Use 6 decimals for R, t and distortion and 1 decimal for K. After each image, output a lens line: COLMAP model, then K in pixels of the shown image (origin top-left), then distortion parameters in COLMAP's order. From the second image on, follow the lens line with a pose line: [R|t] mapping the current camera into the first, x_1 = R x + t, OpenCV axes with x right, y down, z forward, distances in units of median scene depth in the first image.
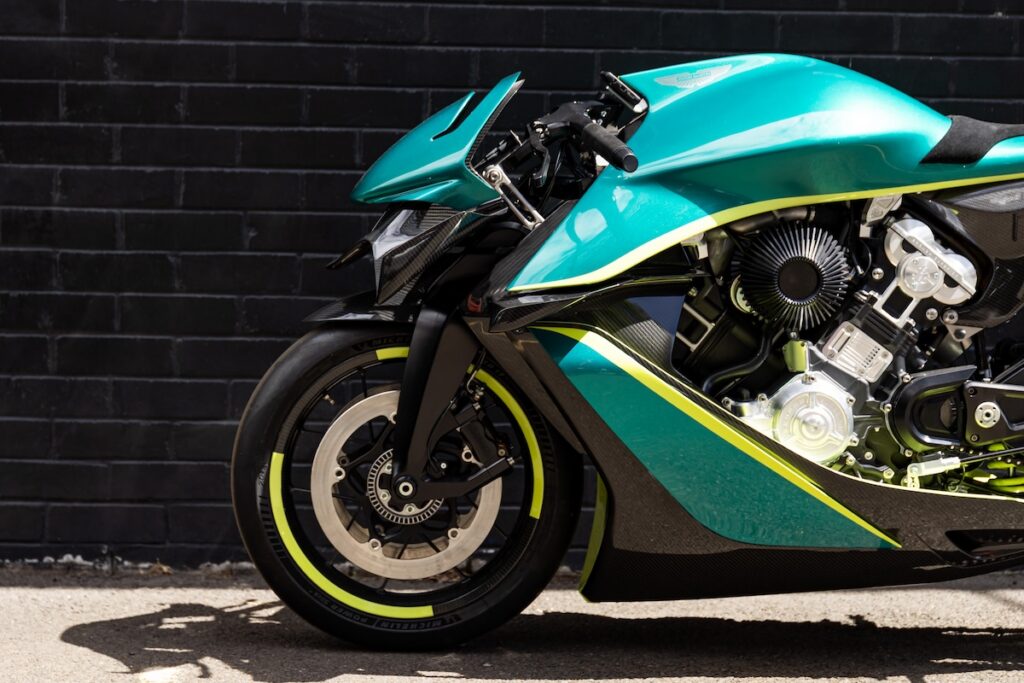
lens RADIAL K [[1890.3, 0, 466.6], [0, 1890.3, 341.6], [0, 0, 1]] dist [-0.005833, 0.122051]
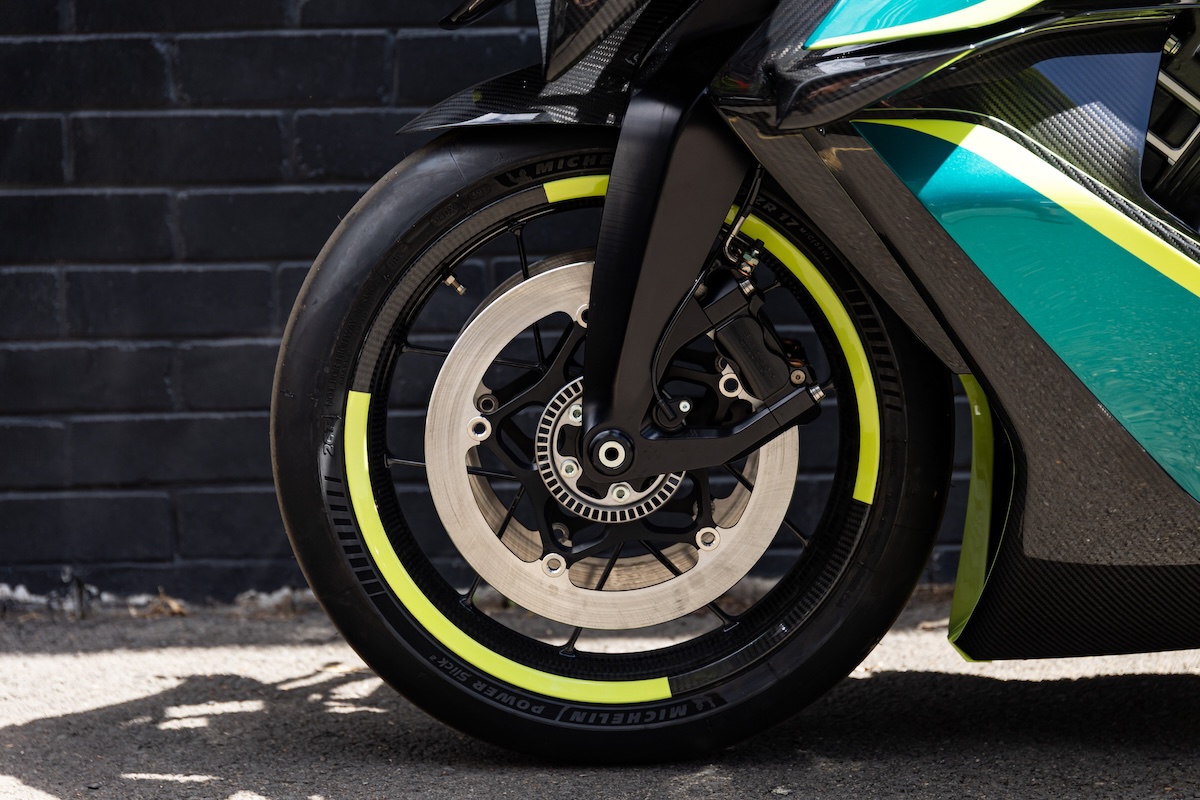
lens RADIAL K [[2726.0, 0, 600.0], [0, 2726.0, 400.0], [0, 0, 1]] dist [-0.076898, -0.183999]
pose [[0.999278, -0.031351, -0.021456, -0.018358], [0.032649, 0.997475, 0.063074, 0.016298], [0.019425, -0.063729, 0.997778, 0.258608]]
